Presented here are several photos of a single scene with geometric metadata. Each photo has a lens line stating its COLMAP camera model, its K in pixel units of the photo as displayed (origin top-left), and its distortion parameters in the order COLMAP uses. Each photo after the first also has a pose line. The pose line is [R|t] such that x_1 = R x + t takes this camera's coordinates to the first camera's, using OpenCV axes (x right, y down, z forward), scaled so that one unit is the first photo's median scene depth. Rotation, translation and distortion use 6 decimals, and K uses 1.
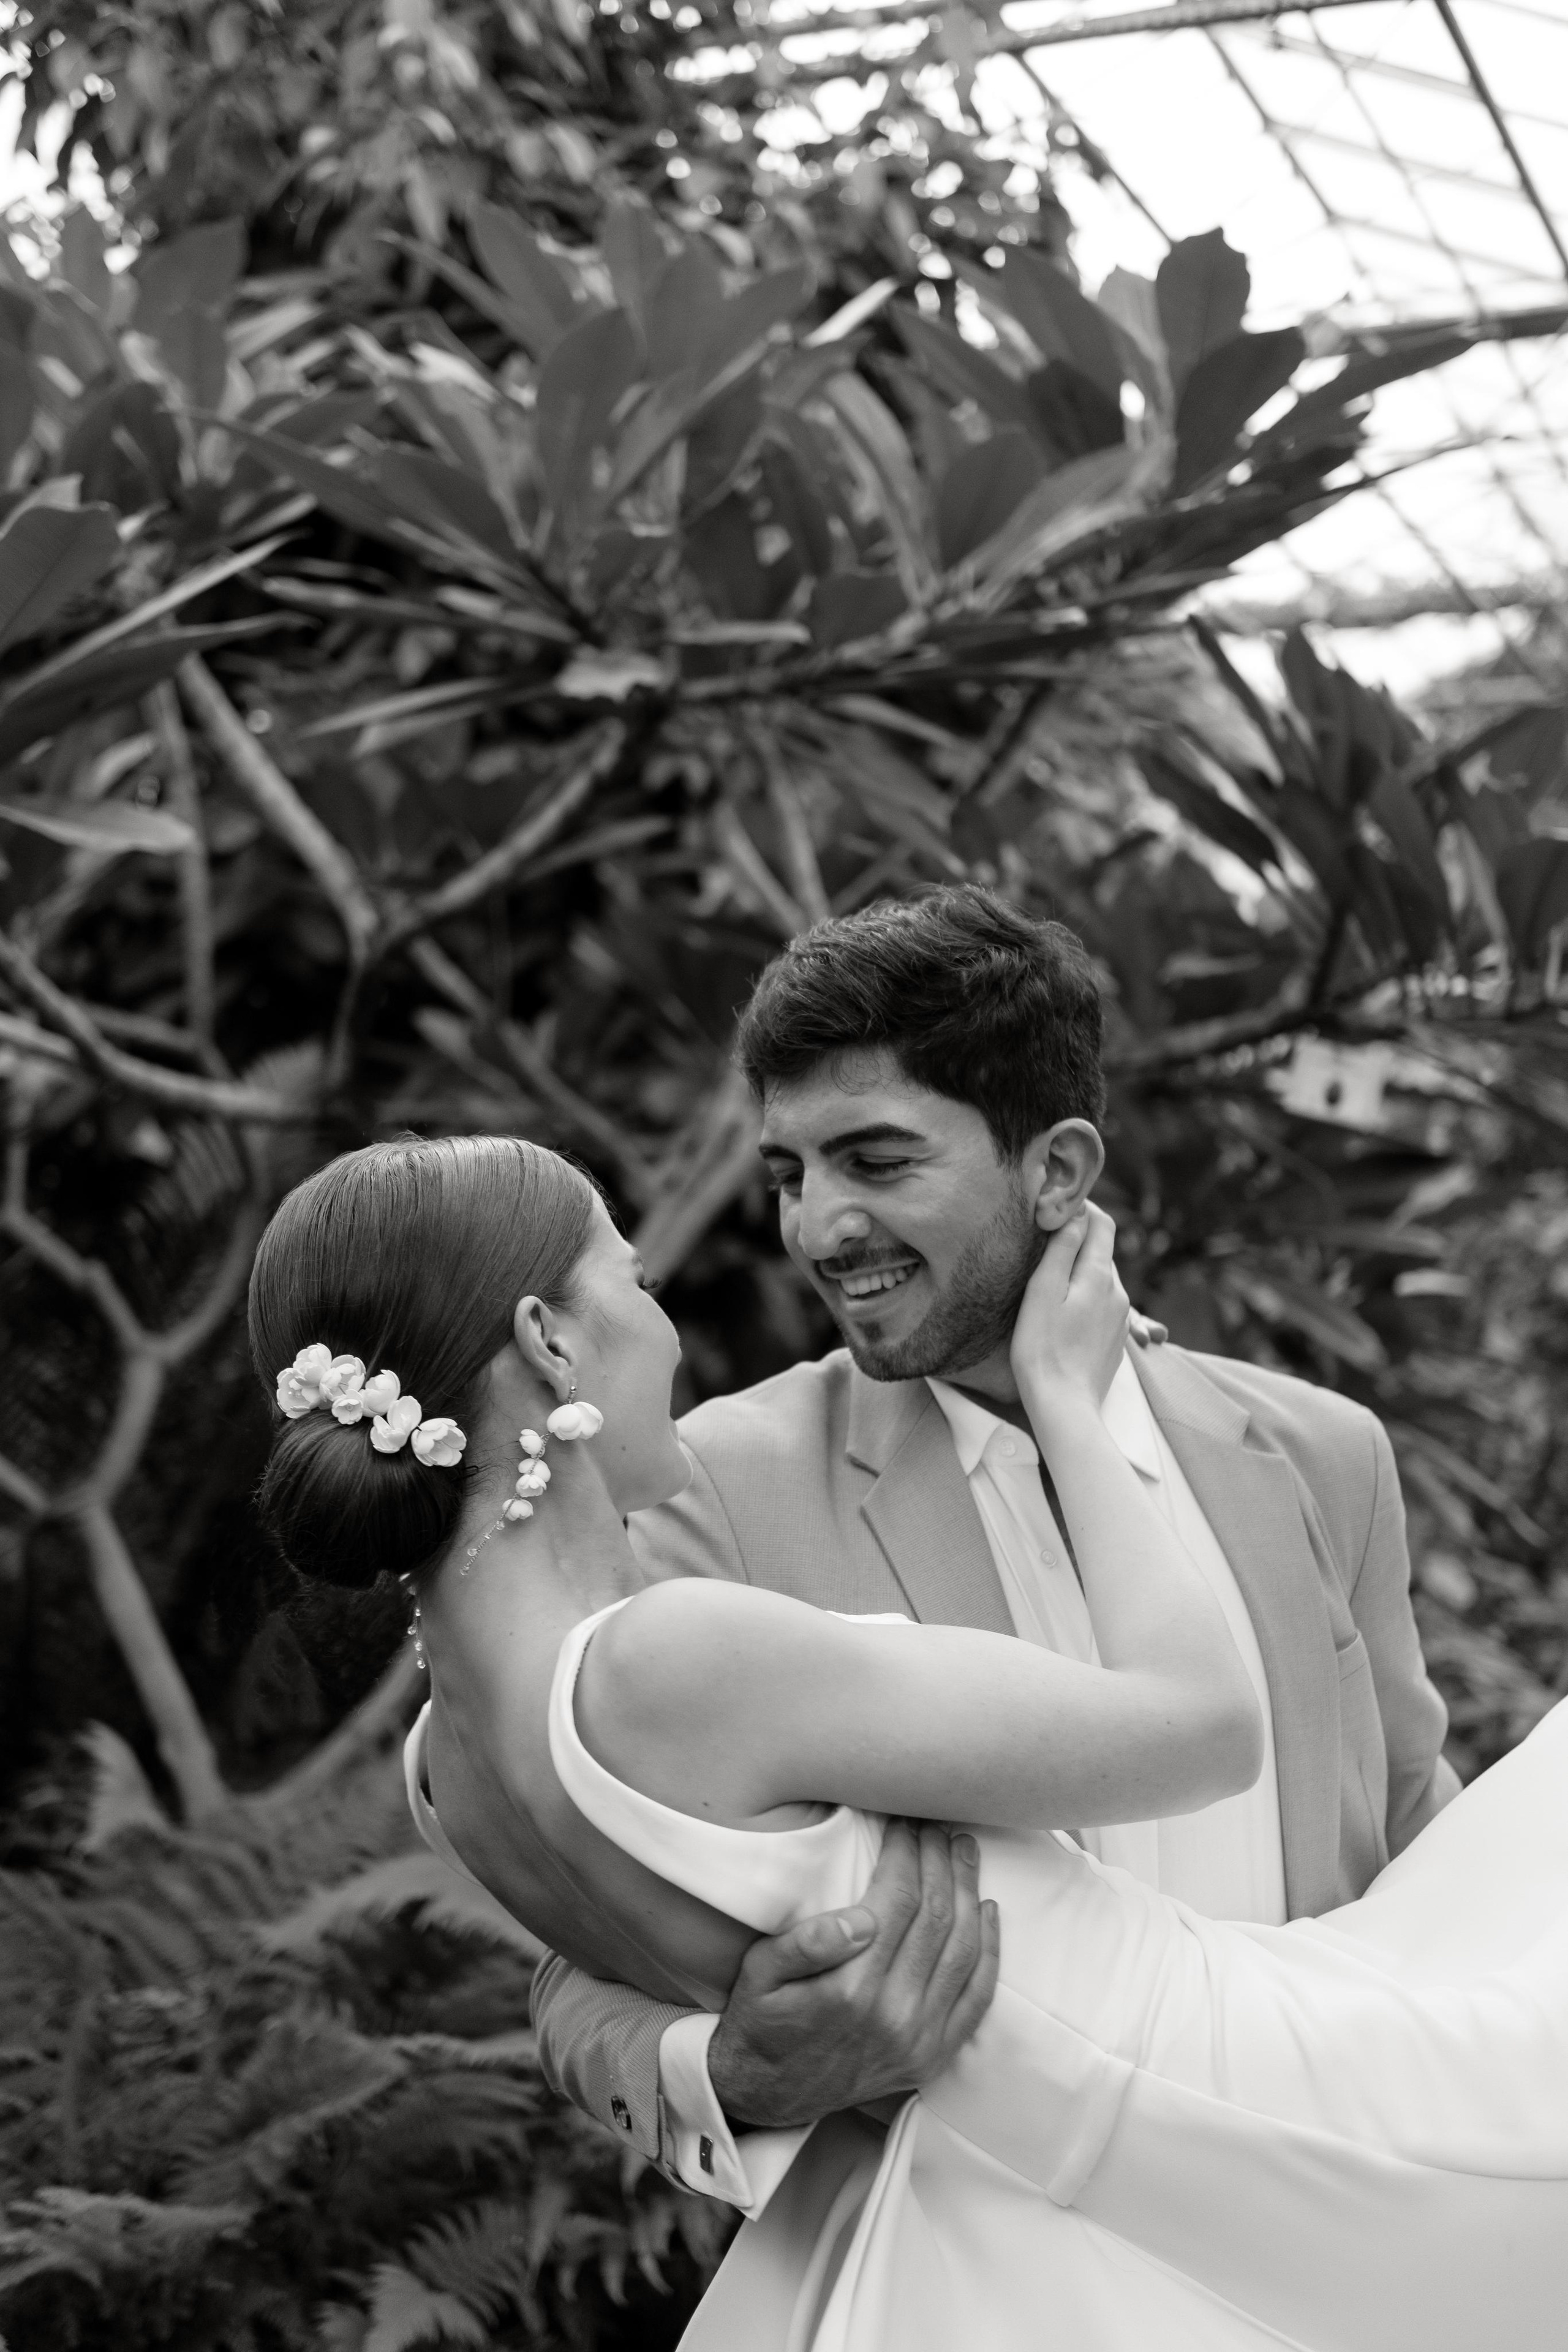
lens RADIAL K [[3643.1, 0, 770.7], [0, 3643.1, 1181.7], [0, 0, 1]] dist [-0.134179, 1.403814]
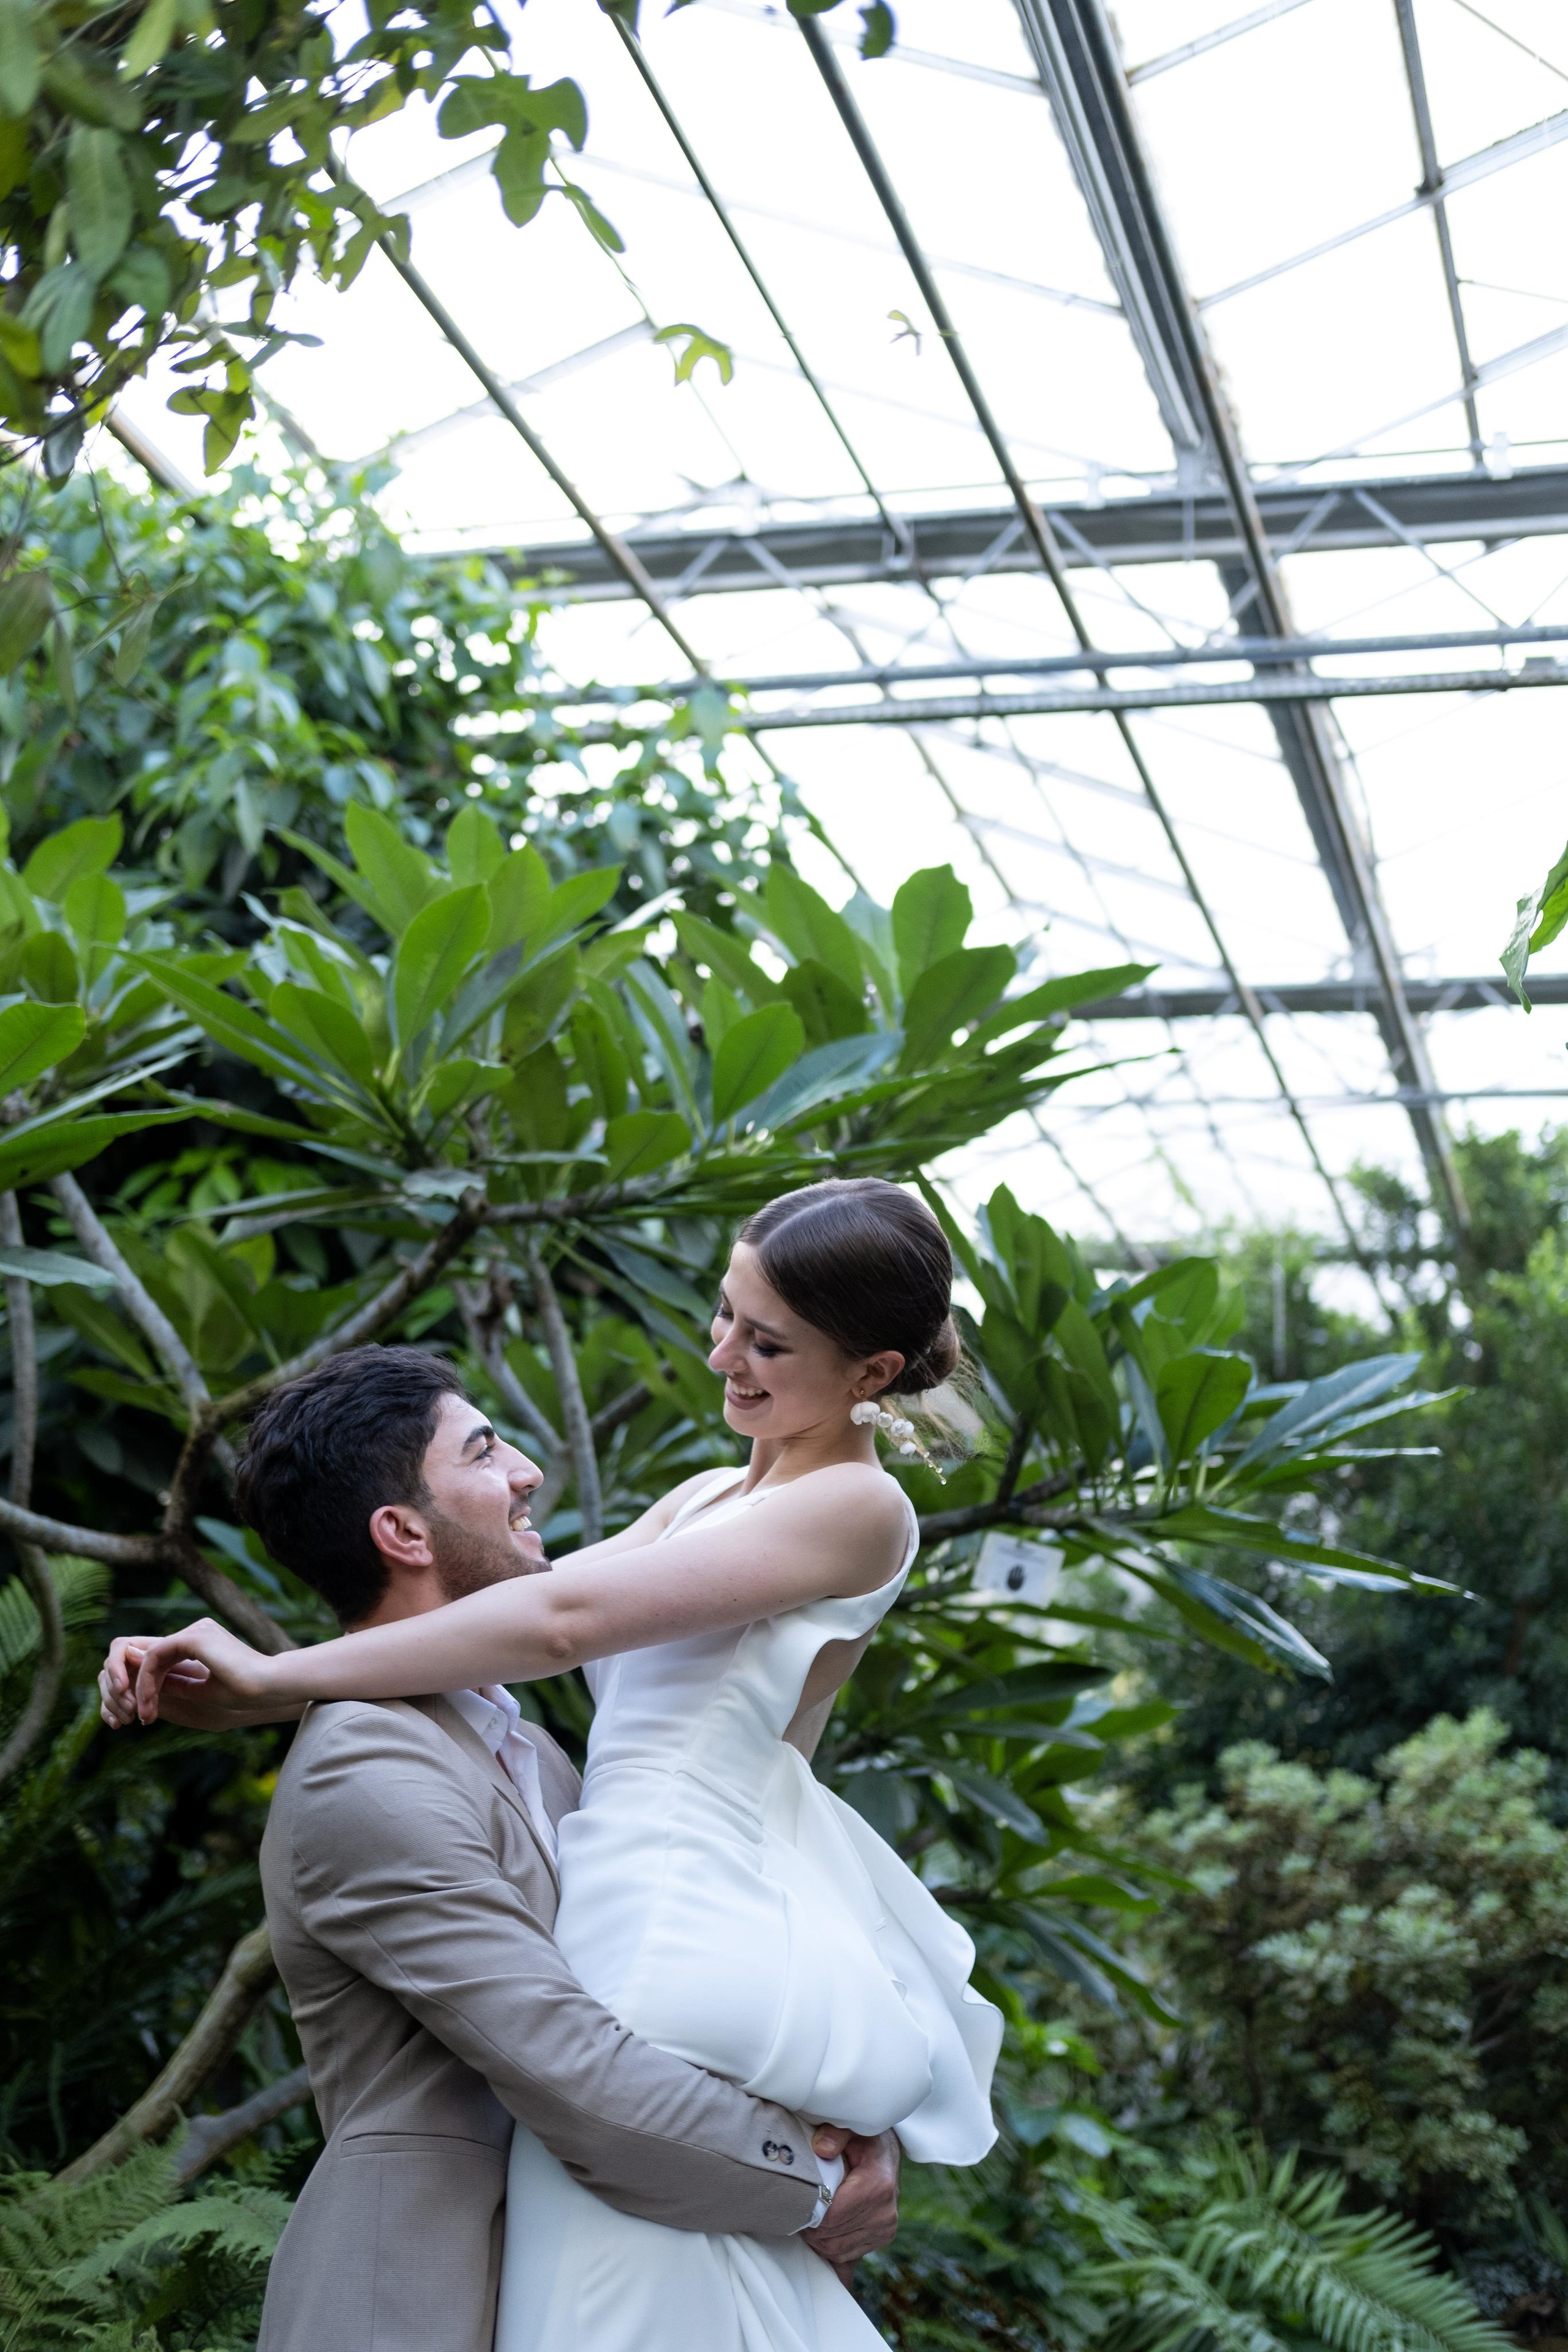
lens RADIAL K [[3655.2, 0, 784.0], [0, 3655.2, 1176.0], [0, 0, 1]] dist [-0.137066, 1.376917]
pose [[0.993905, 0.058933, 0.093161, -0.026740], [-0.041084, 0.982245, -0.183051, 0.045779], [-0.102295, 0.178108, 0.978679, -0.123756]]
